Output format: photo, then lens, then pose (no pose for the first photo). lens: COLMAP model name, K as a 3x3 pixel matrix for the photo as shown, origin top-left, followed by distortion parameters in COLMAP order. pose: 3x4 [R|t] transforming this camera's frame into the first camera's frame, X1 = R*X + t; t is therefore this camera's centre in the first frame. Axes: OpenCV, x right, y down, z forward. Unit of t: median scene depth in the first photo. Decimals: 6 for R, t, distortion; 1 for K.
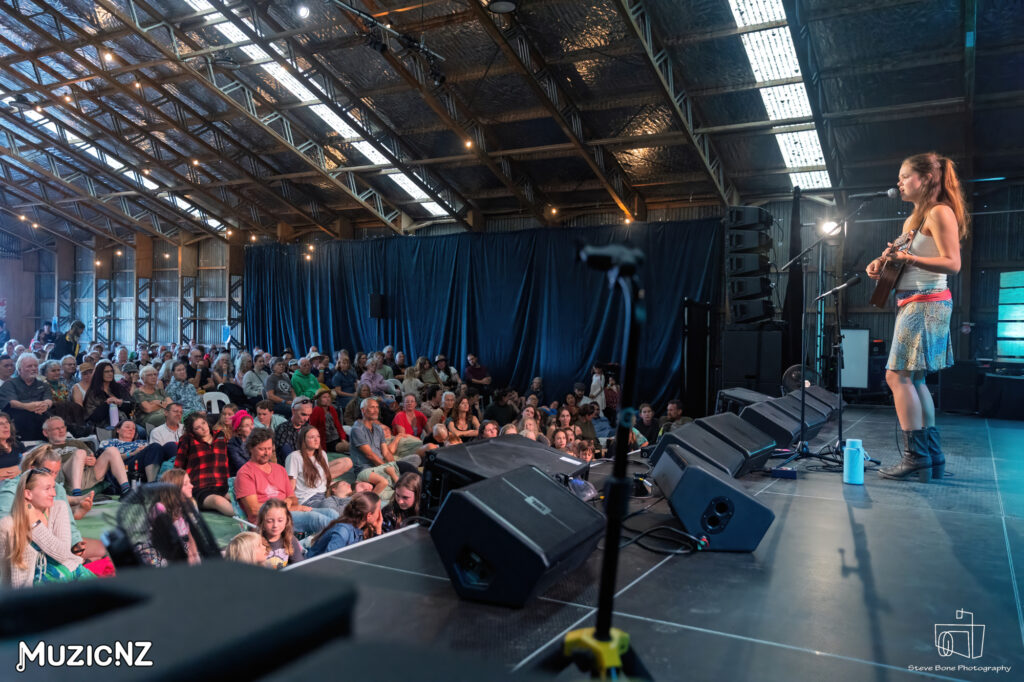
lens RADIAL K [[793.0, 0, 515.1], [0, 793.0, 343.0], [0, 0, 1]] dist [0.023756, -0.002866]
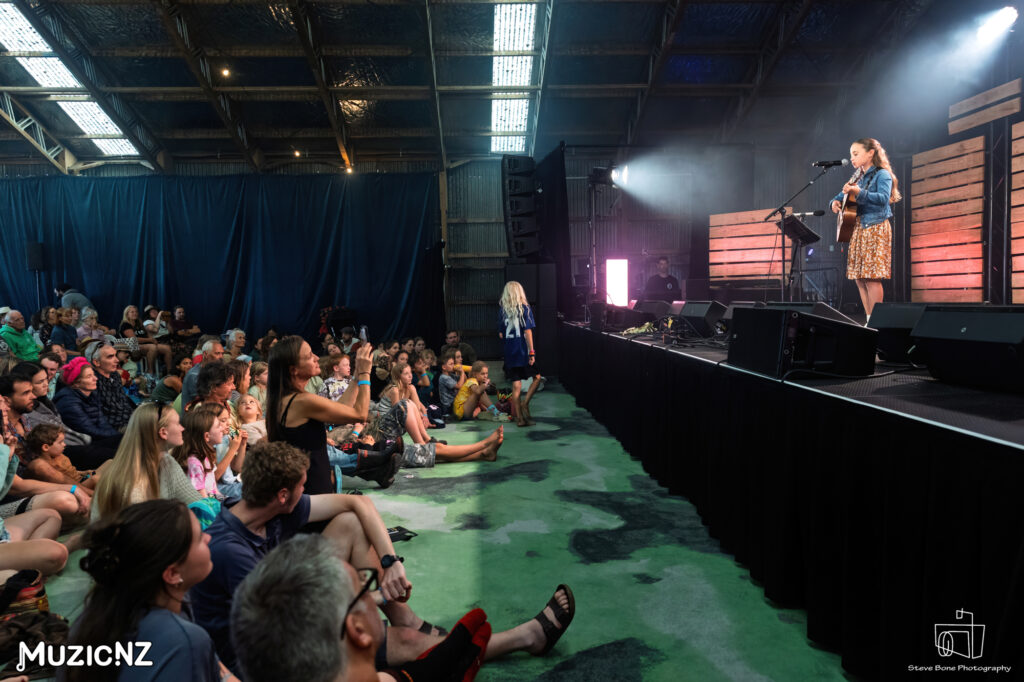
lens RADIAL K [[721.8, 0, 515.3], [0, 721.8, 324.0], [0, 0, 1]] dist [0.013193, -0.006225]
pose [[0.850034, -0.053472, 0.524006, -0.196261], [0.039337, 0.998500, 0.038080, 0.022139], [-0.525257, -0.011757, 0.850863, 0.079972]]
